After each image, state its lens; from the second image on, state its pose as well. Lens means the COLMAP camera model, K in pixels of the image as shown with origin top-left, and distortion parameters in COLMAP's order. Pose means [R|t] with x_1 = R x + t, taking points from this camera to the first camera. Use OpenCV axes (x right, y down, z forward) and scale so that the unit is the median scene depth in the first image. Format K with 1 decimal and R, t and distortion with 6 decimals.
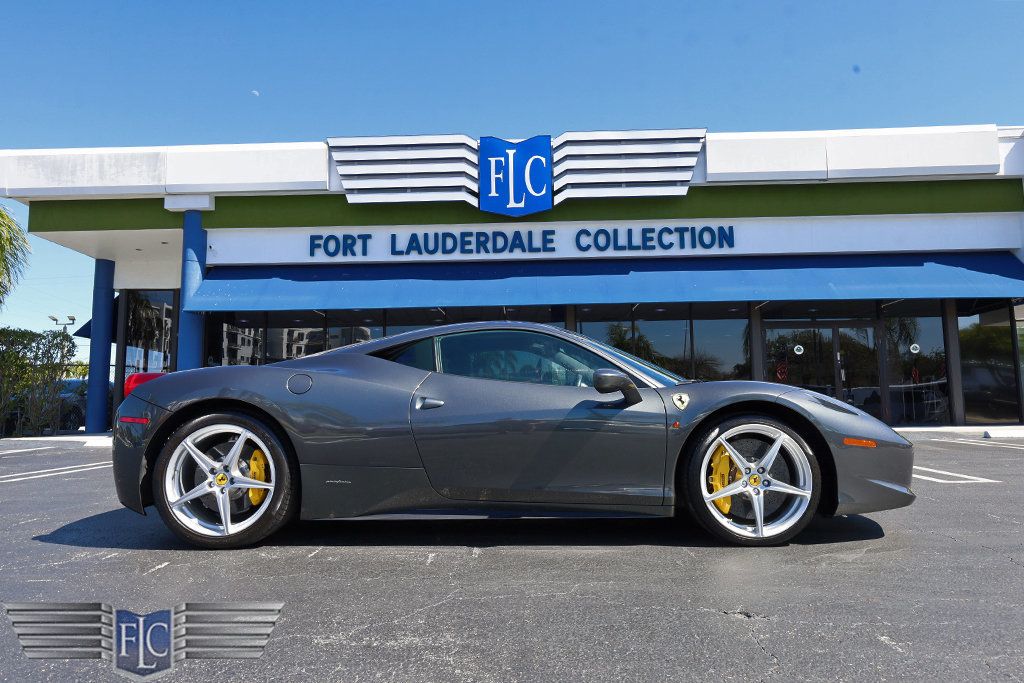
lens RADIAL K [[666.1, 0, 507.6], [0, 666.1, 340.5], [0, 0, 1]] dist [0.003390, 0.000270]
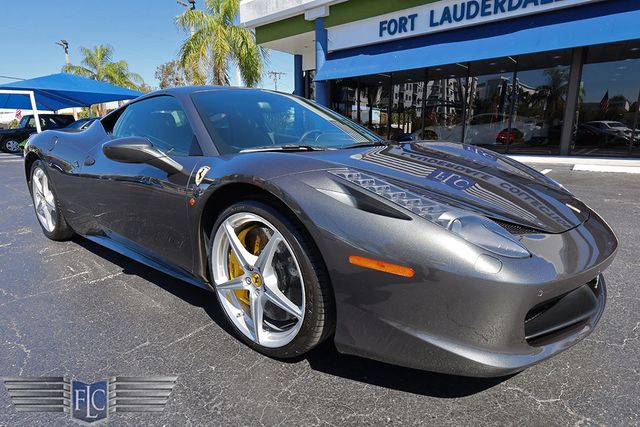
lens RADIAL K [[362.5, 0, 320.0], [0, 362.5, 213.5], [0, 0, 1]] dist [0.004540, 0.000906]
pose [[0.786914, 0.140977, -0.600743, 0.164444], [0.060739, 0.951128, 0.302764, 0.000924], [0.614067, -0.274738, 0.739893, 0.178390]]
